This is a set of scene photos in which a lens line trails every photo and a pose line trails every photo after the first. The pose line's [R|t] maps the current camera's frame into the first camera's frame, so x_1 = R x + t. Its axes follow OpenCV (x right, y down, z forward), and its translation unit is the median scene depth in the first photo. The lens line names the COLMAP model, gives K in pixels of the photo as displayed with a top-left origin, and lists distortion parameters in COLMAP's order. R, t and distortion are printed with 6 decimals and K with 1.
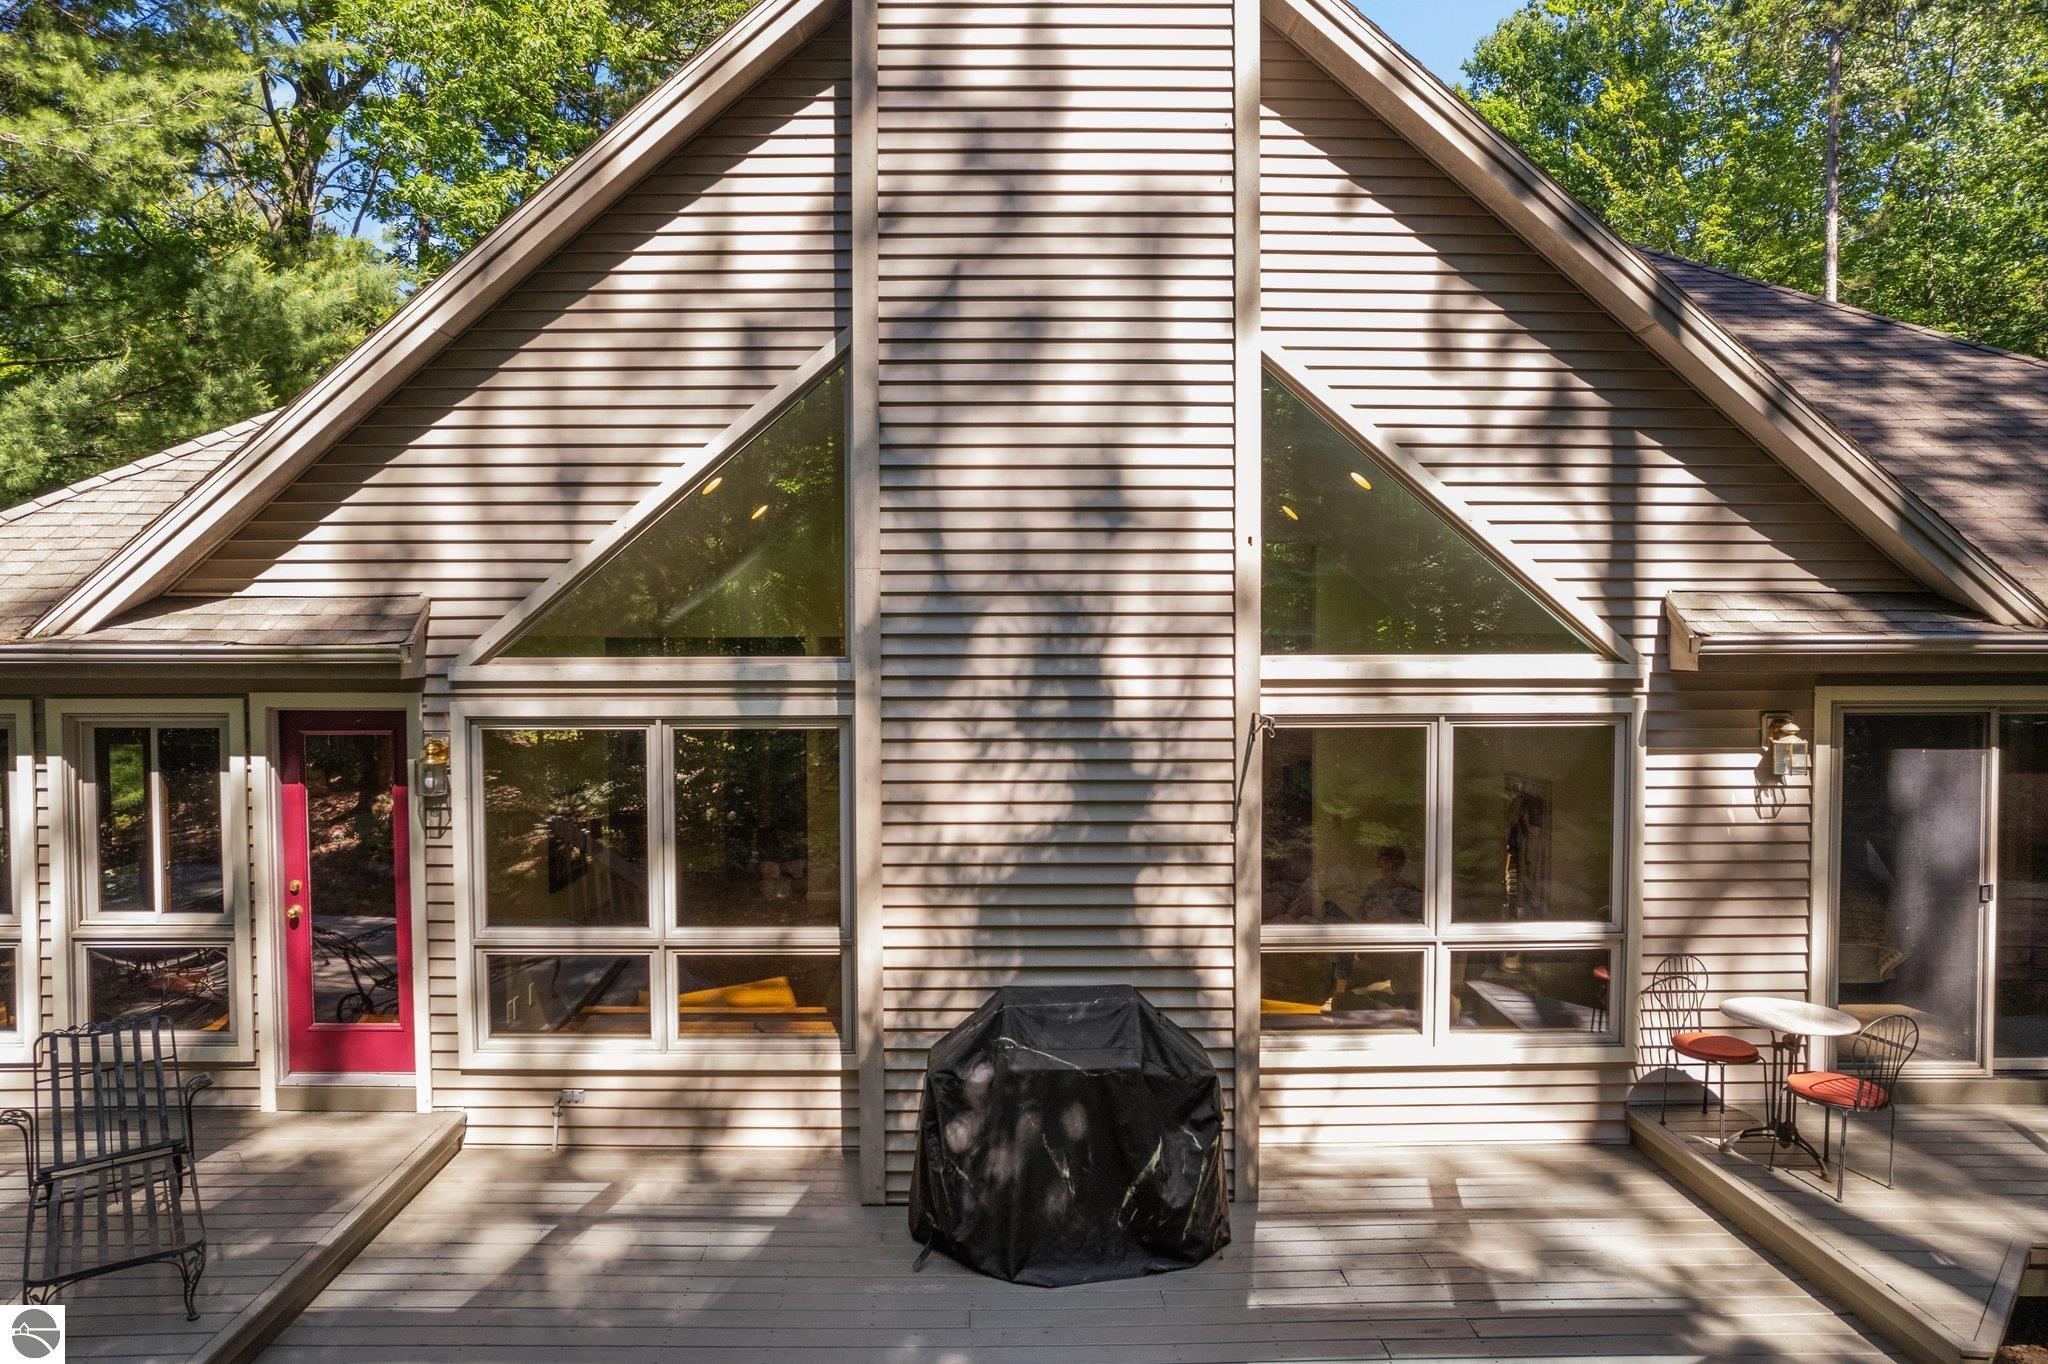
lens RADIAL K [[1312.4, 0, 1028.8], [0, 1312.4, 657.6], [0, 0, 1]] dist [-0.027898, 0.005115]
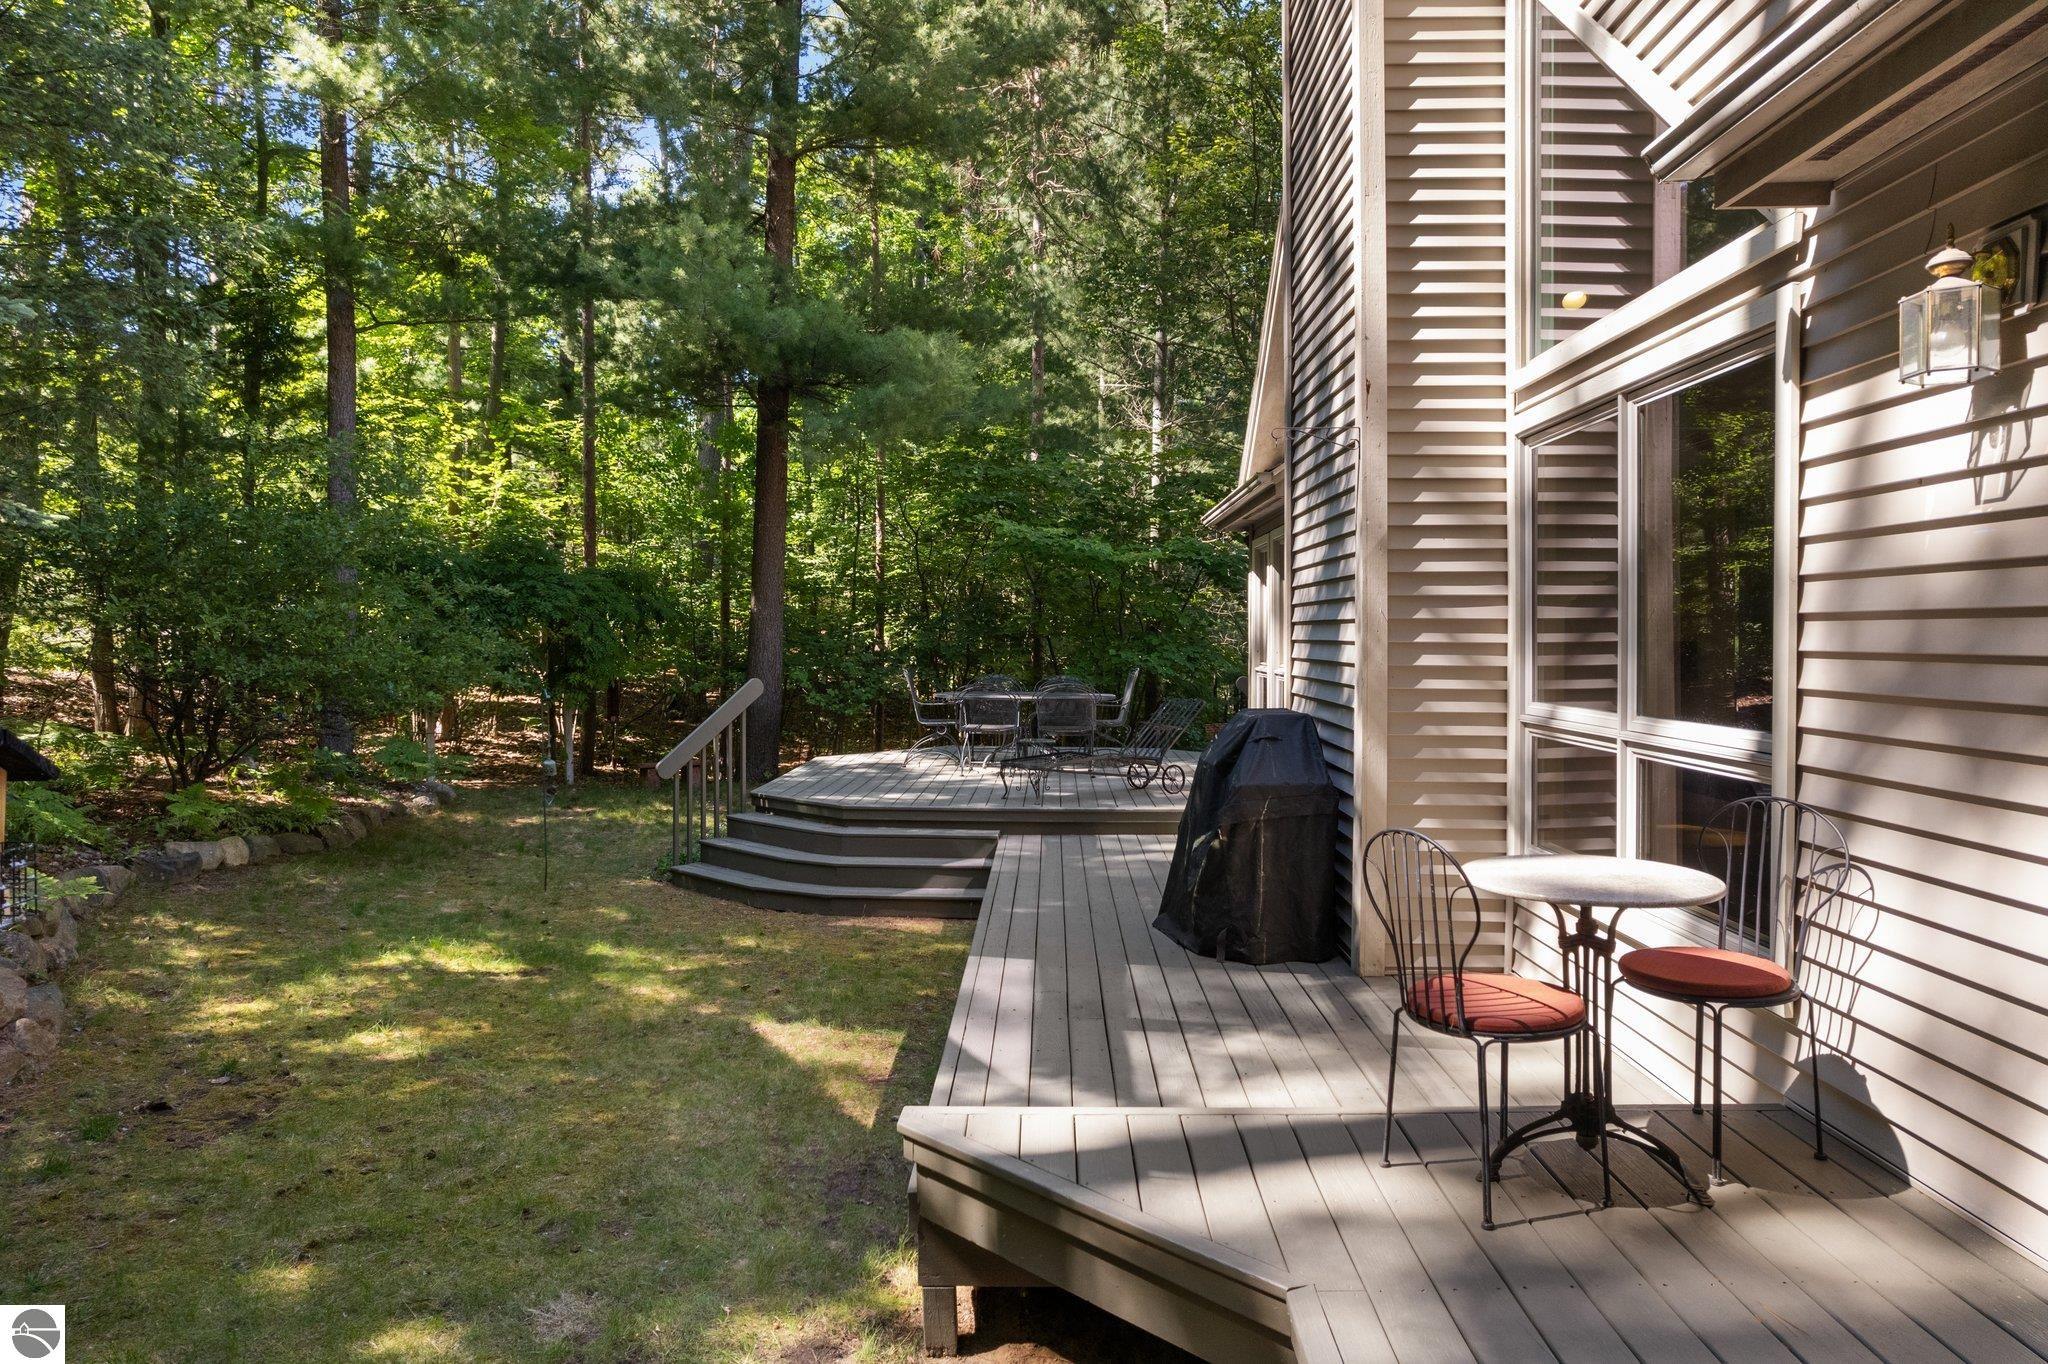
lens RADIAL K [[1312.4, 0, 1028.8], [0, 1312.4, 657.6], [0, 0, 1]] dist [-0.027898, 0.005115]
pose [[-0.028520, 0.016565, -0.999456, 0.975832], [-0.033834, 0.999274, 0.017527, 0.175041], [0.999020, 0.034315, -0.027939, 0.727005]]
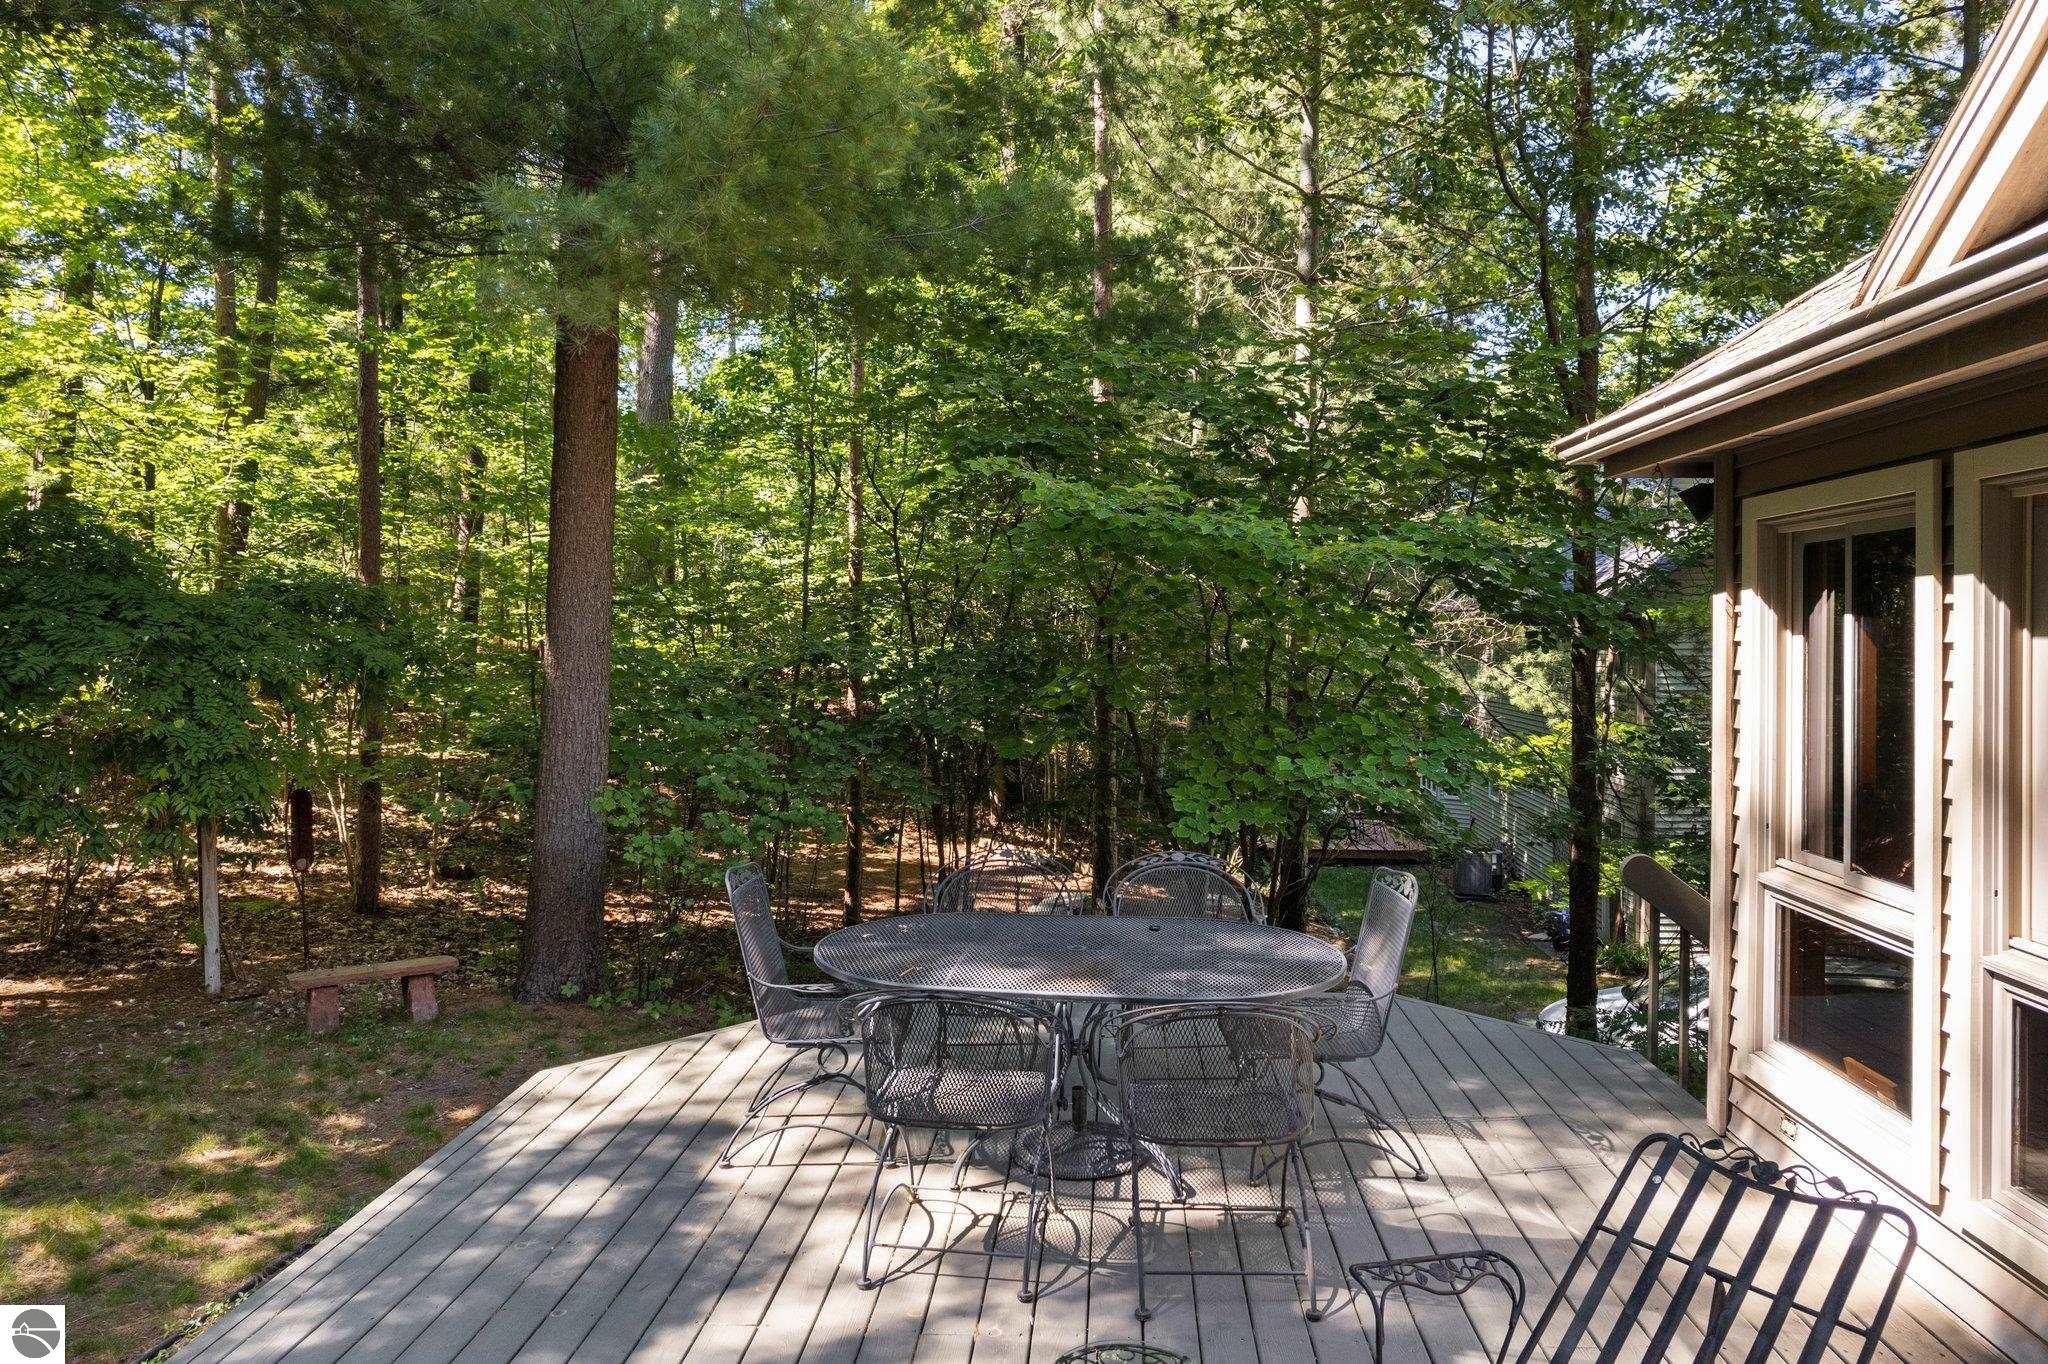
lens RADIAL K [[1312.4, 0, 1028.8], [0, 1312.4, 657.6], [0, 0, 1]] dist [-0.027898, 0.005115]
pose [[-0.082375, 0.018776, -0.996424, -0.259305], [-0.028931, 0.999356, 0.021223, 0.104707], [0.996181, 0.030576, -0.081779, 0.695882]]
